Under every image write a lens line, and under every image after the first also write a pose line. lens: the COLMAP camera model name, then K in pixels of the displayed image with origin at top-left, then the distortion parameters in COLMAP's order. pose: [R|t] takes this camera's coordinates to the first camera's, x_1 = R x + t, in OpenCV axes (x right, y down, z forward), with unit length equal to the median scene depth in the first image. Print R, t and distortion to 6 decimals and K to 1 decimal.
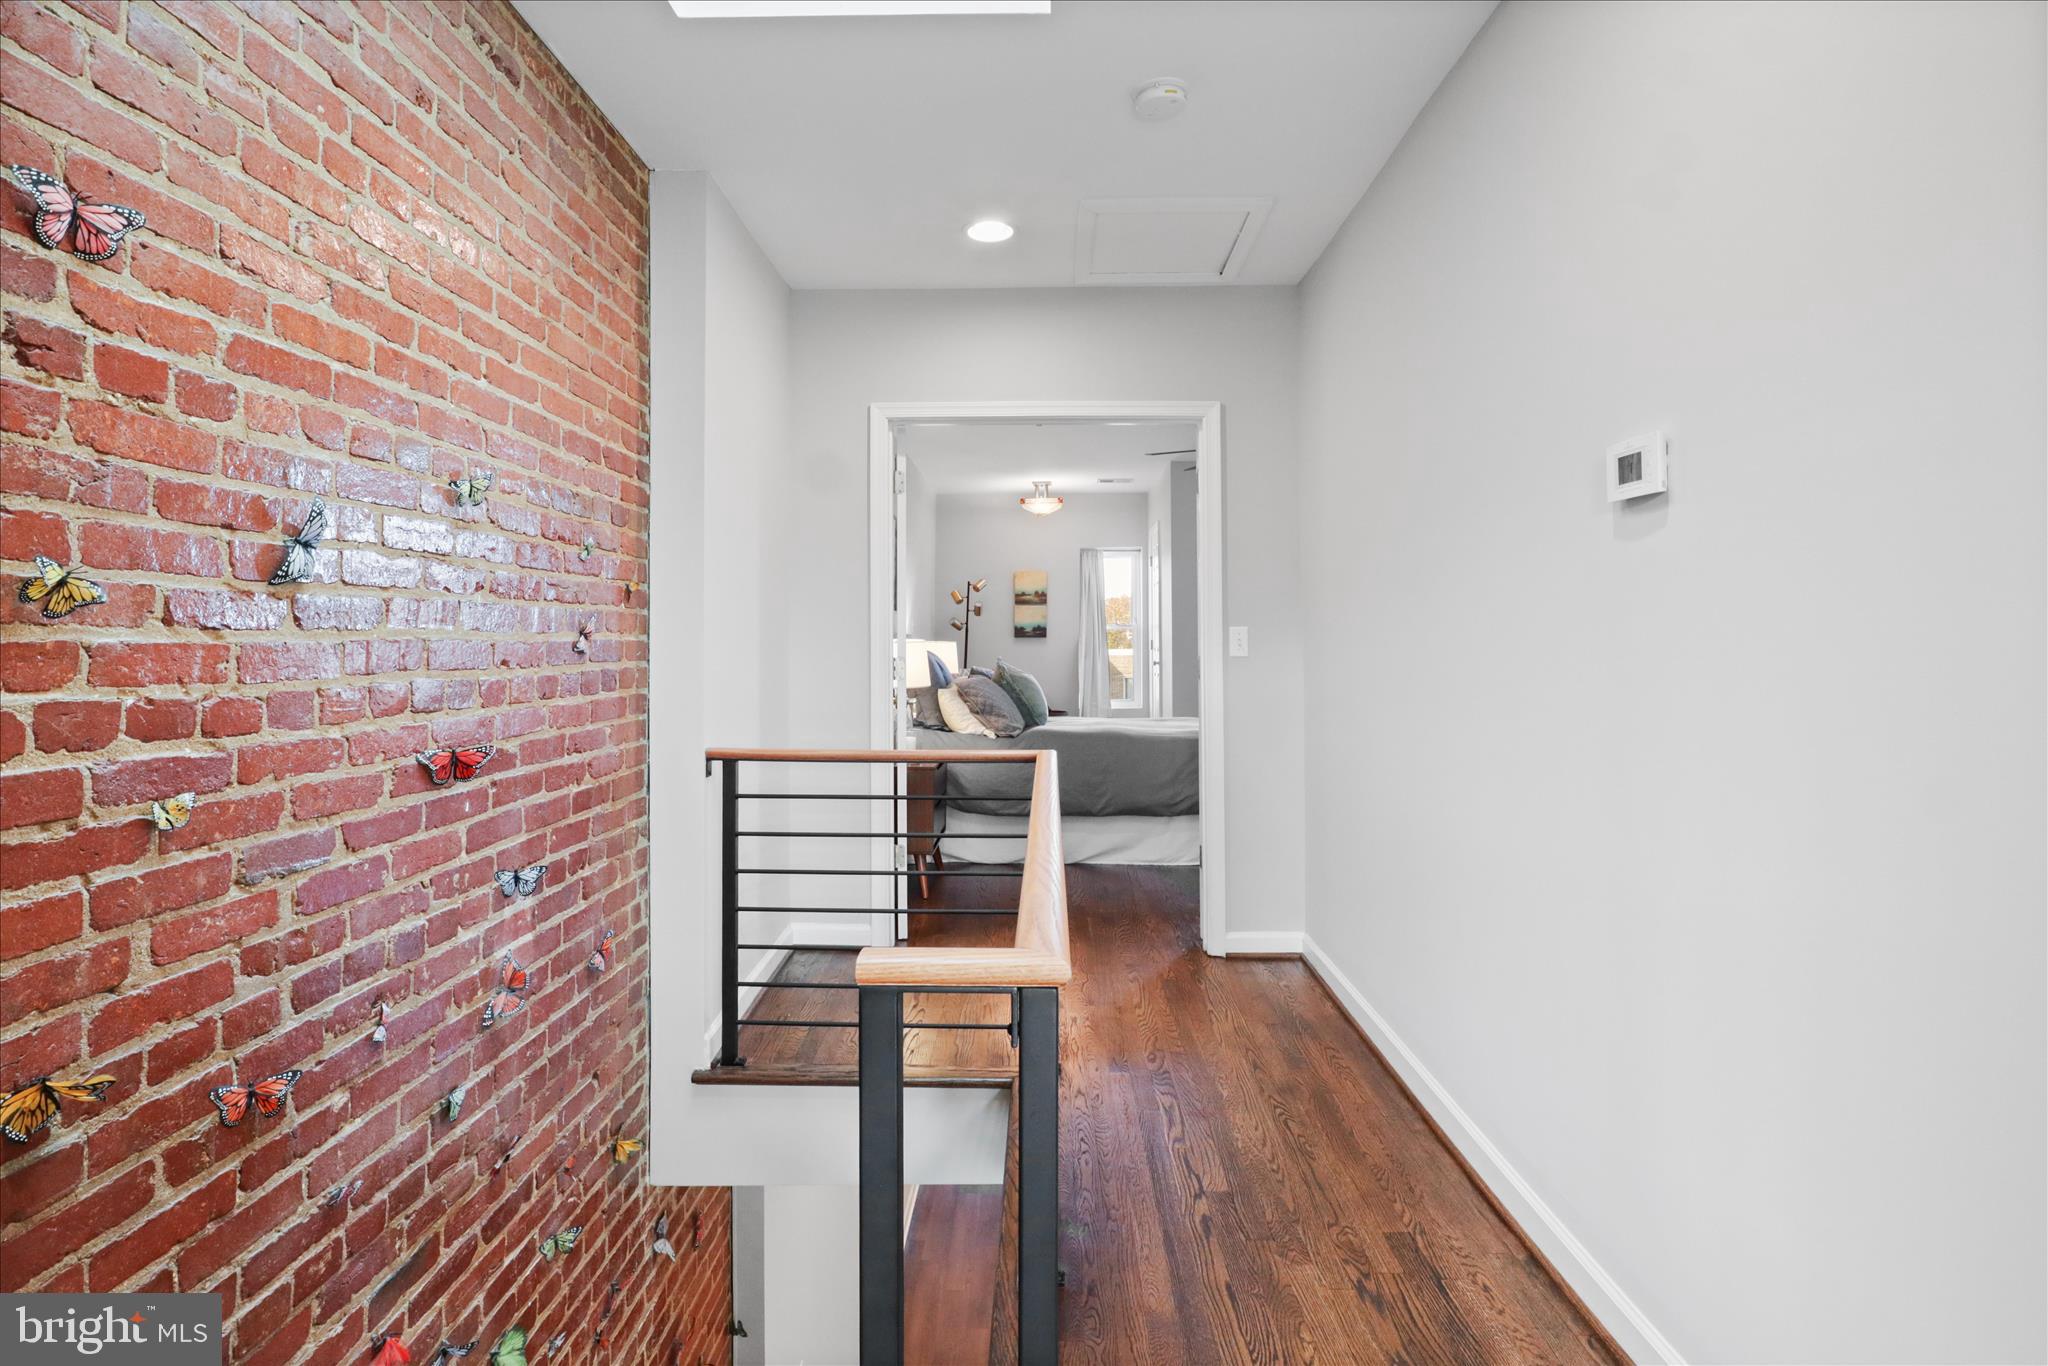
lens RADIAL K [[1033.4, 0, 1021.5], [0, 1033.4, 672.7], [0, 0, 1]] dist [-0.017601, 0.008101]
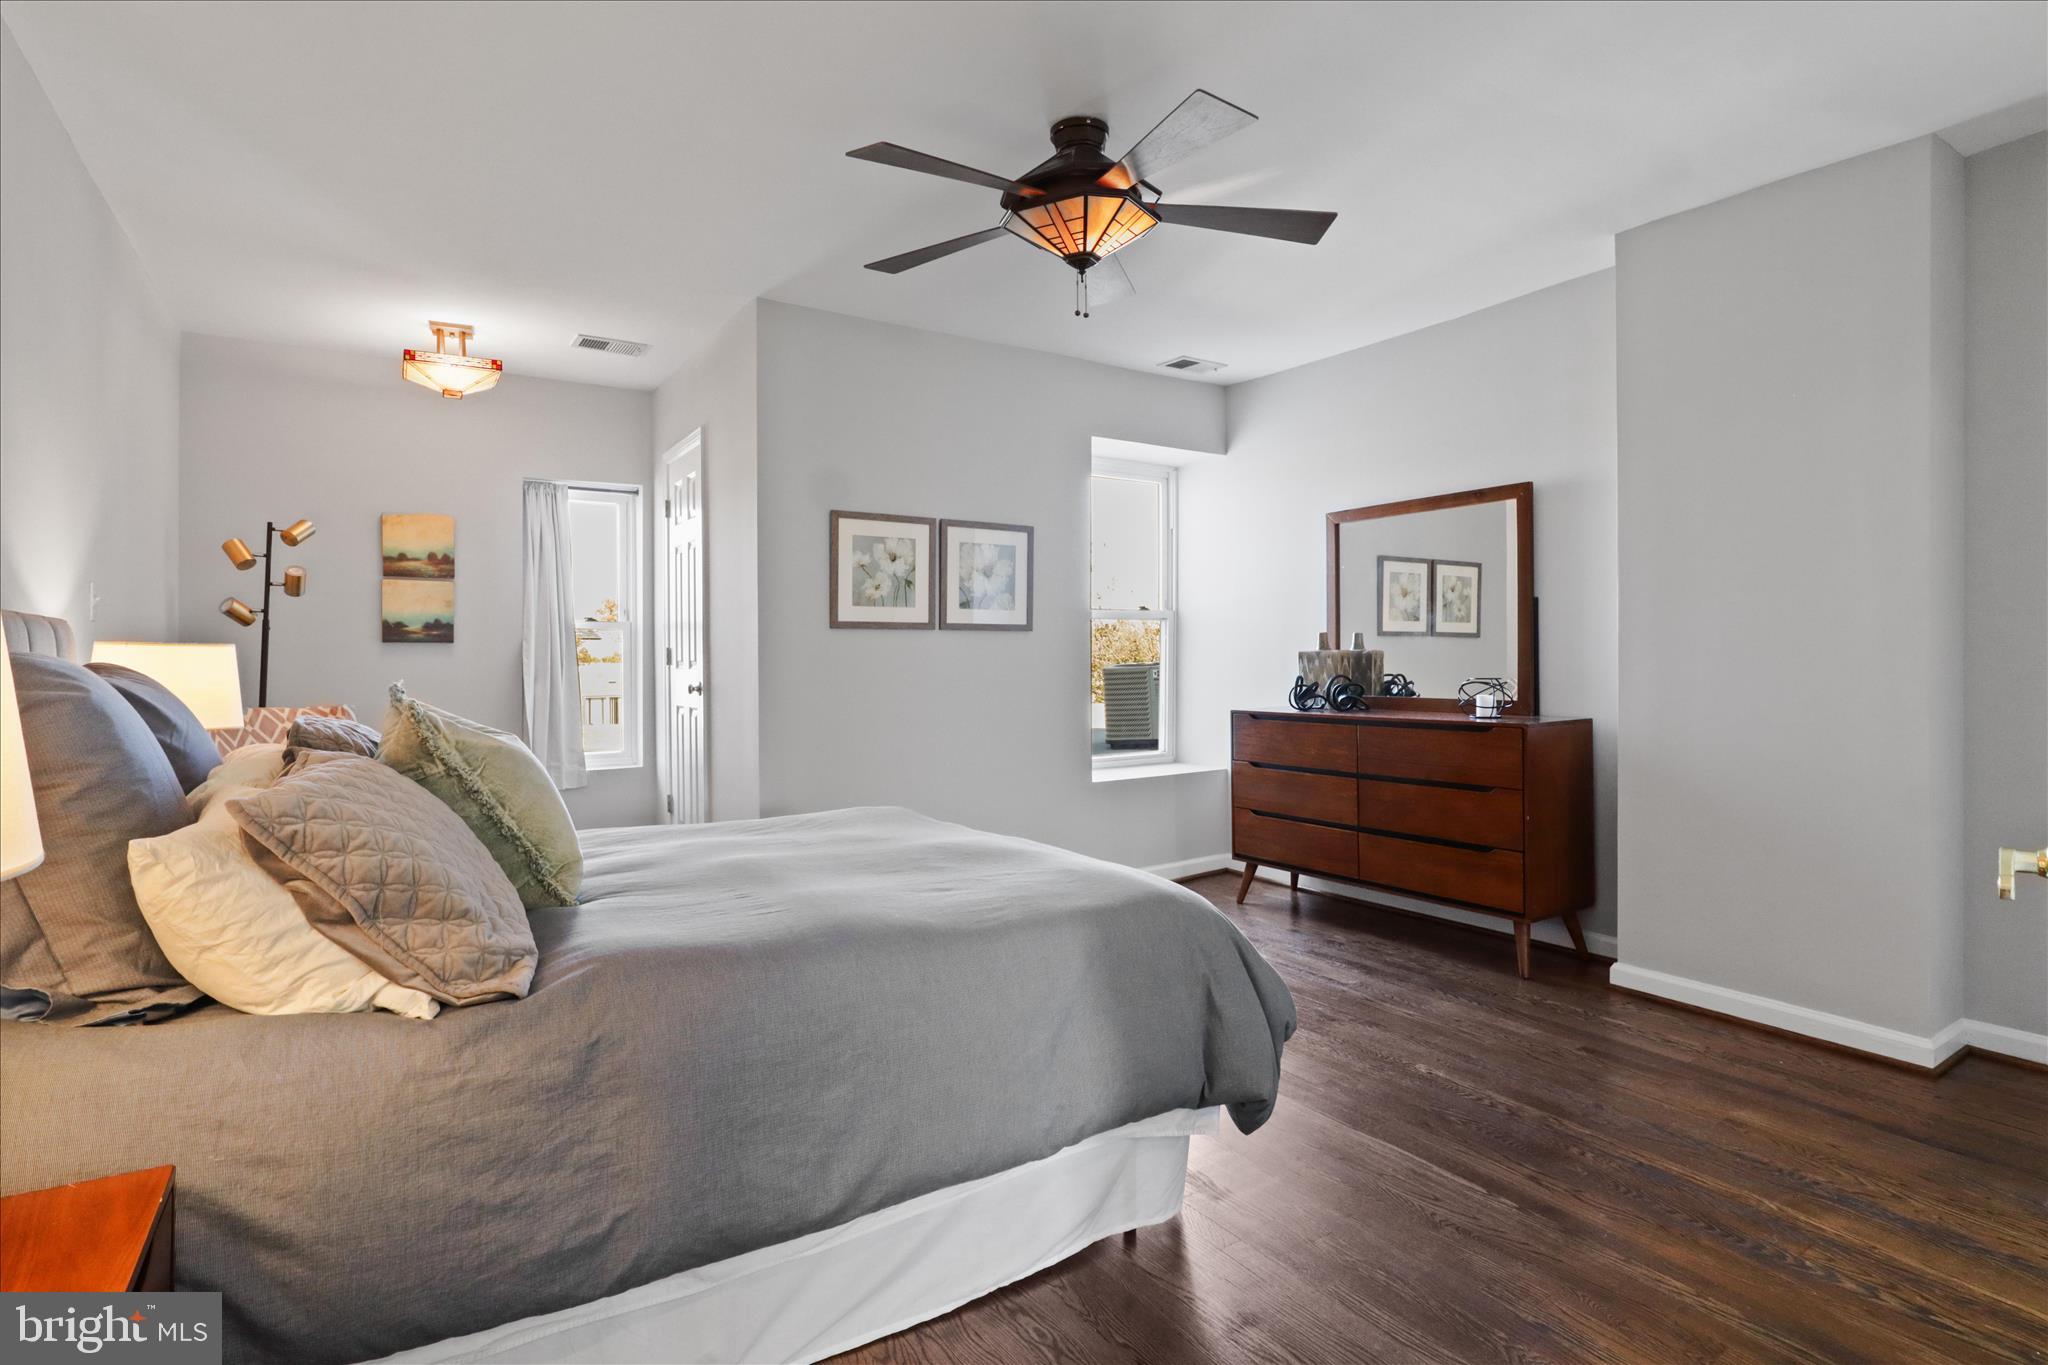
lens RADIAL K [[1033.4, 0, 1033.7], [0, 1033.4, 674.6], [0, 0, 1]] dist [-0.017601, 0.008101]
pose [[0.827807, -0.009830, 0.560927, -0.025741], [0.018488, 0.999781, -0.009763, -0.007825], [-0.560709, 0.018452, 0.827808, 0.420056]]
